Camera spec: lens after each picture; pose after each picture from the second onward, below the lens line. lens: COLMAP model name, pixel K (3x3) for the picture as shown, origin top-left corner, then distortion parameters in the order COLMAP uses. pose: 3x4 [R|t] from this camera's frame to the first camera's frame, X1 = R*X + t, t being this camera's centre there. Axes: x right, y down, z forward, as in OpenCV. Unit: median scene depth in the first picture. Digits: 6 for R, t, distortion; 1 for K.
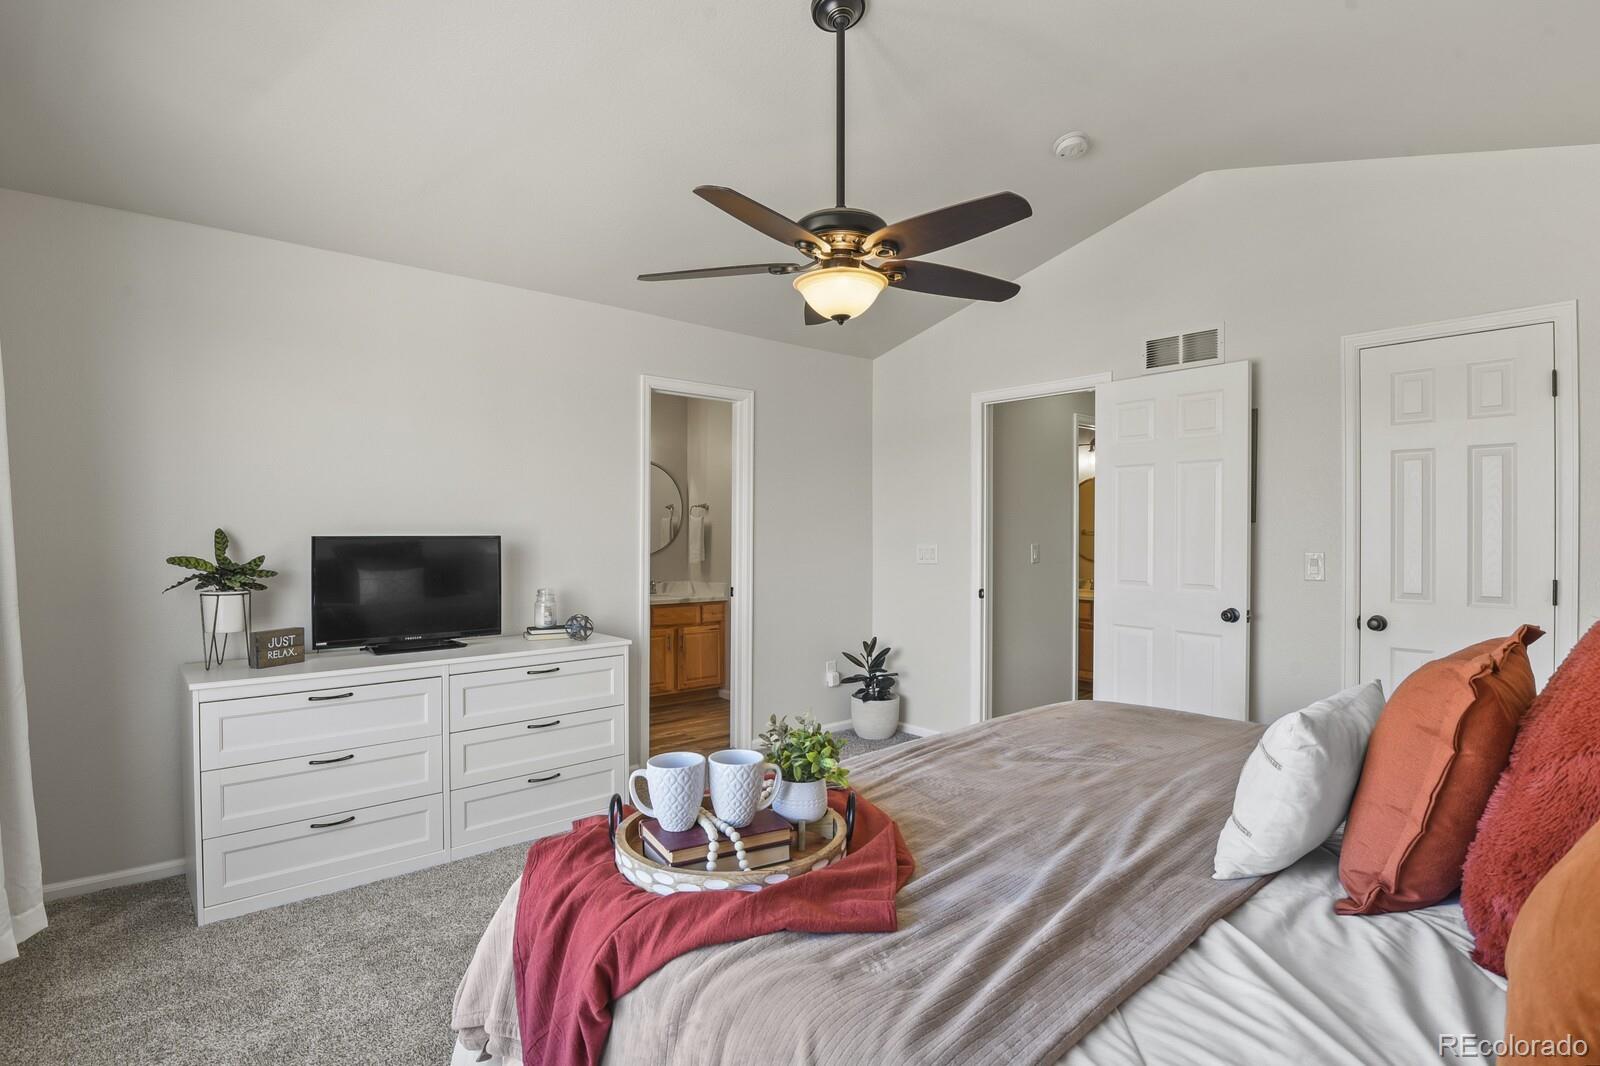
lens RADIAL K [[785.8, 0, 810.8], [0, 785.8, 538.3], [0, 0, 1]] dist [-0.029520, -0.001302]
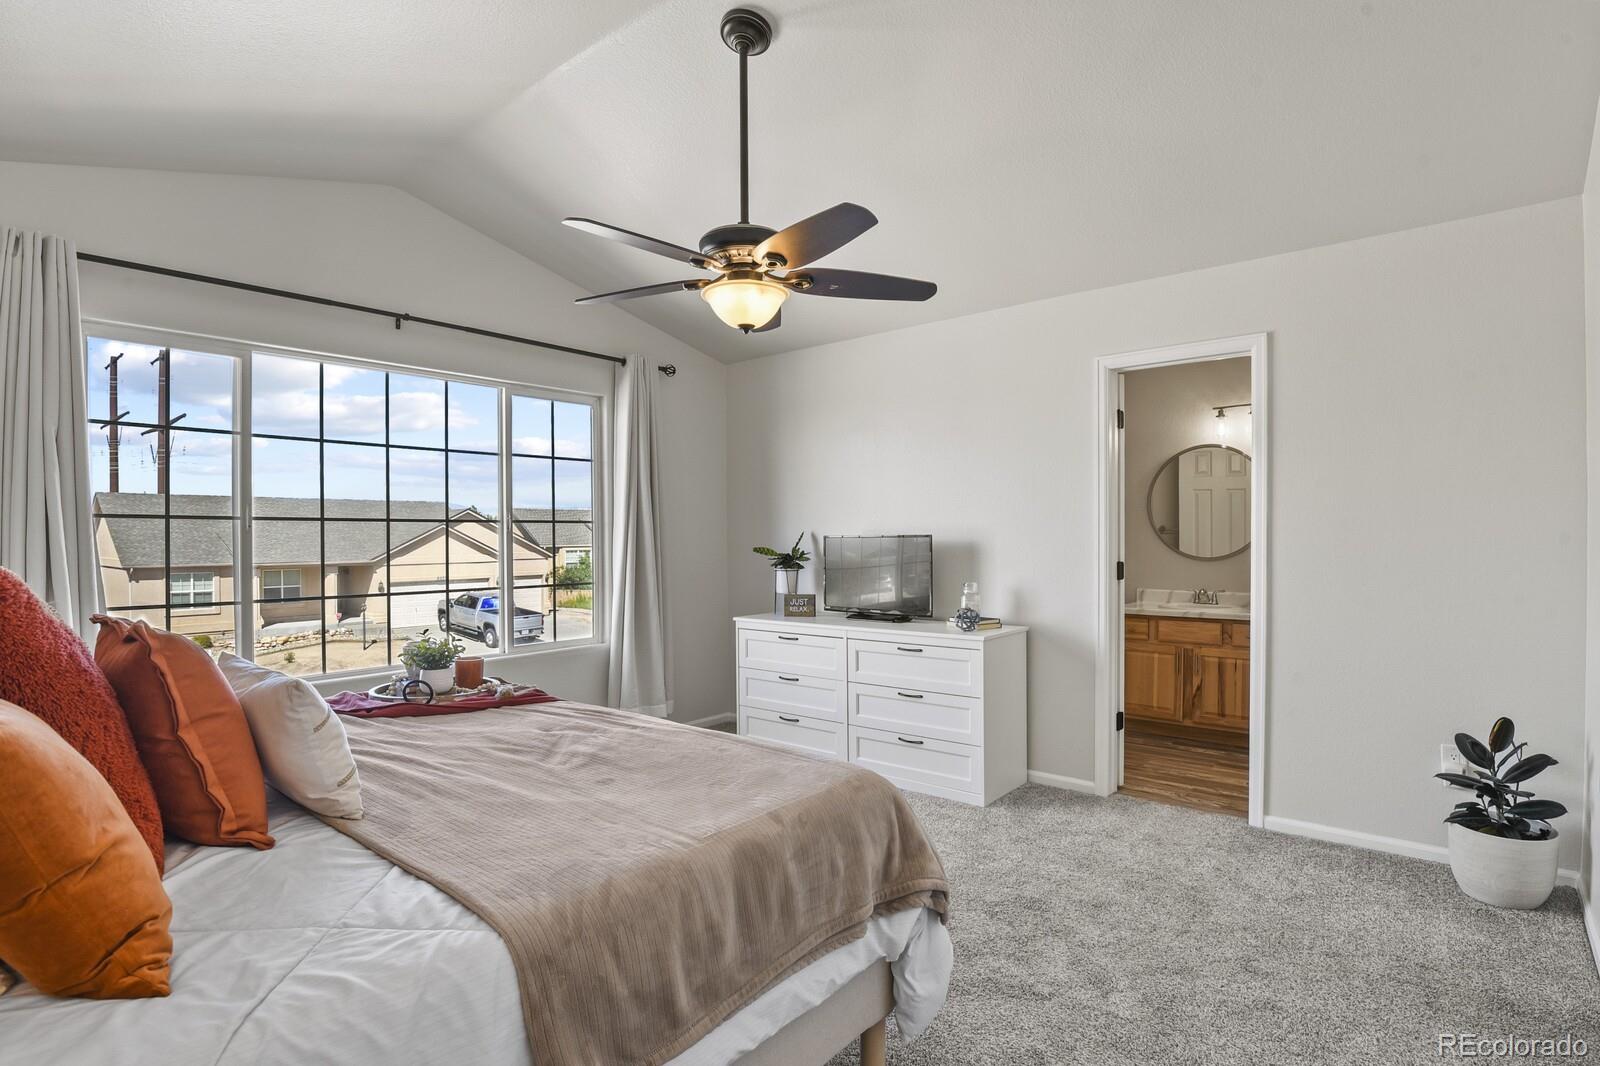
lens RADIAL K [[785.8, 0, 810.8], [0, 785.8, 538.3], [0, 0, 1]] dist [-0.029520, -0.001302]
pose [[0.139014, 0.001472, -0.990289, 0.953980], [0.003676, 0.999991, 0.002003, -0.001301], [0.990284, -0.003918, 0.139007, 0.816274]]
